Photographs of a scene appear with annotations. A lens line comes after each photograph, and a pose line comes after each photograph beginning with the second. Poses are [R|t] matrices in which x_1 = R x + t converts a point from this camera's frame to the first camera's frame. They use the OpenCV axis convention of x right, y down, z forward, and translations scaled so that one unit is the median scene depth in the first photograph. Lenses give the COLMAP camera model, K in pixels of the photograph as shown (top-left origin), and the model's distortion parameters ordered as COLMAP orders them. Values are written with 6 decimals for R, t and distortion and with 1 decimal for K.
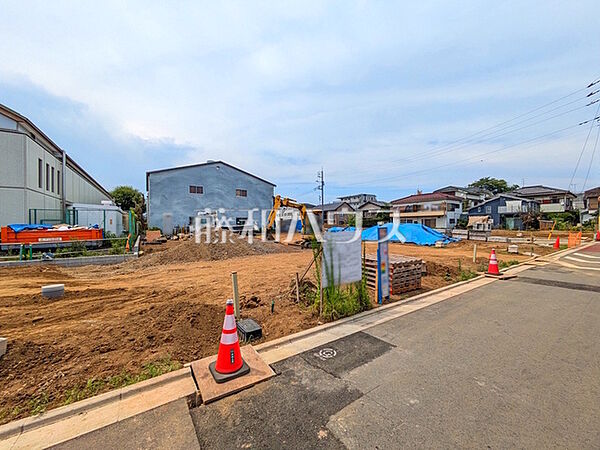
lens RADIAL K [[242.0, 0, 300.8], [0, 242.0, 229.4], [0, 0, 1]] dist [0.012455, 0.000006]
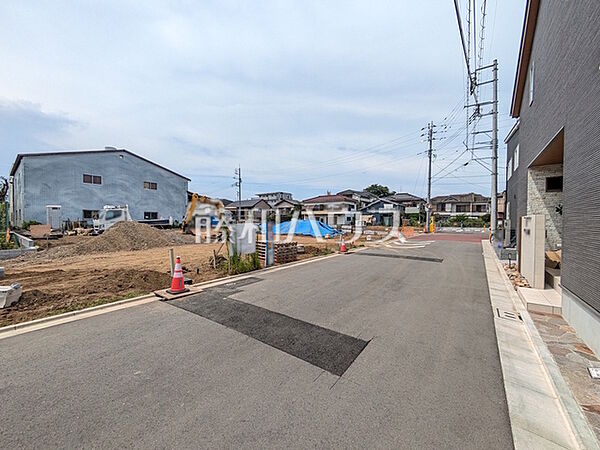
lens RADIAL K [[242.0, 0, 300.8], [0, 242.0, 229.4], [0, 0, 1]] dist [0.012455, 0.000006]
pose [[0.945804, -0.000305, 0.324738, 0.000646], [-0.004624, 0.999886, 0.014408, 0.002740], [-0.324705, -0.015129, 0.945694, -0.082913]]
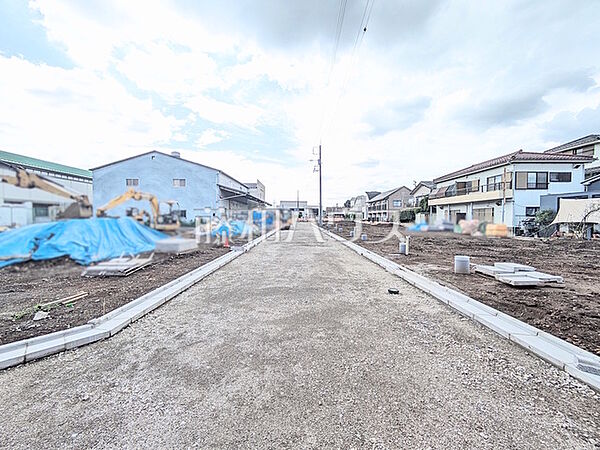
lens RADIAL K [[242.0, 0, 300.8], [0, 242.0, 229.4], [0, 0, 1]] dist [0.012455, 0.000006]
pose [[0.838359, 0.029503, -0.544320, 0.606381], [-0.013781, 0.999362, 0.032942, -0.011882], [0.544945, -0.020116, 0.838231, 0.464117]]
